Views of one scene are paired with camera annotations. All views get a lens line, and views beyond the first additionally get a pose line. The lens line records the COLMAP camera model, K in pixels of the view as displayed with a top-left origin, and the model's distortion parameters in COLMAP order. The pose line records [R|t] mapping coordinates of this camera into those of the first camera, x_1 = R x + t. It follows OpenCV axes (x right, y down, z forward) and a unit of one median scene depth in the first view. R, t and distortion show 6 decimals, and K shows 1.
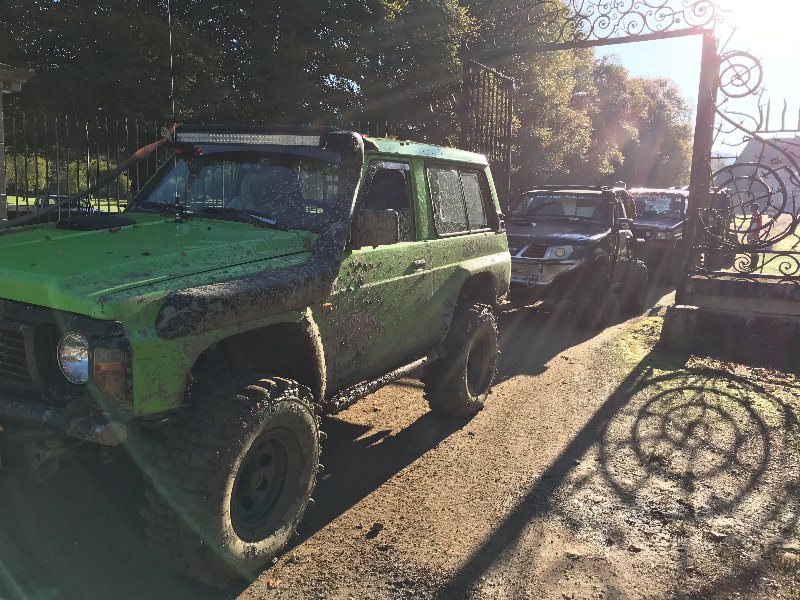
lens RADIAL K [[647.8, 0, 400.0], [0, 647.8, 300.0], [0, 0, 1]] dist [0.007460, 0.006829]
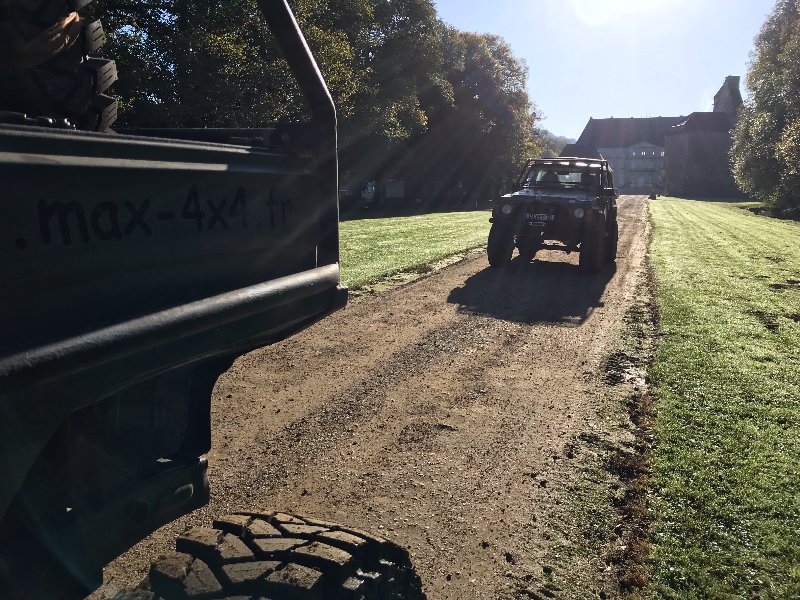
lens RADIAL K [[647.8, 0, 400.0], [0, 647.8, 300.0], [0, 0, 1]] dist [0.007460, 0.006829]
pose [[0.978824, -0.052283, 0.197913, 0.225055], [0.048376, 0.998528, 0.024528, -0.055868], [-0.198904, -0.014435, 0.979913, 0.423562]]
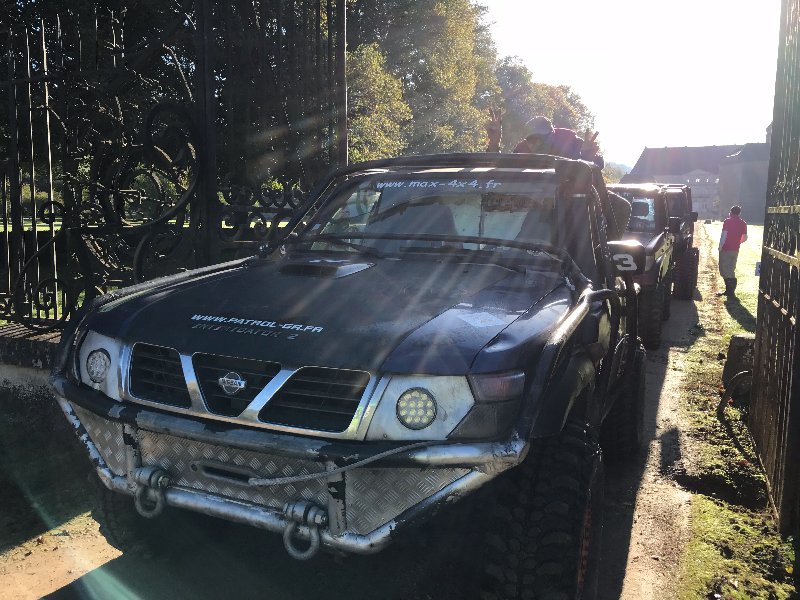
lens RADIAL K [[647.8, 0, 400.0], [0, 647.8, 300.0], [0, 0, 1]] dist [0.007460, 0.006829]
pose [[0.990833, -0.032472, 0.131130, 0.040248], [0.034835, 0.999269, -0.015764, -0.020323], [-0.130523, 0.020187, 0.991240, 0.146714]]
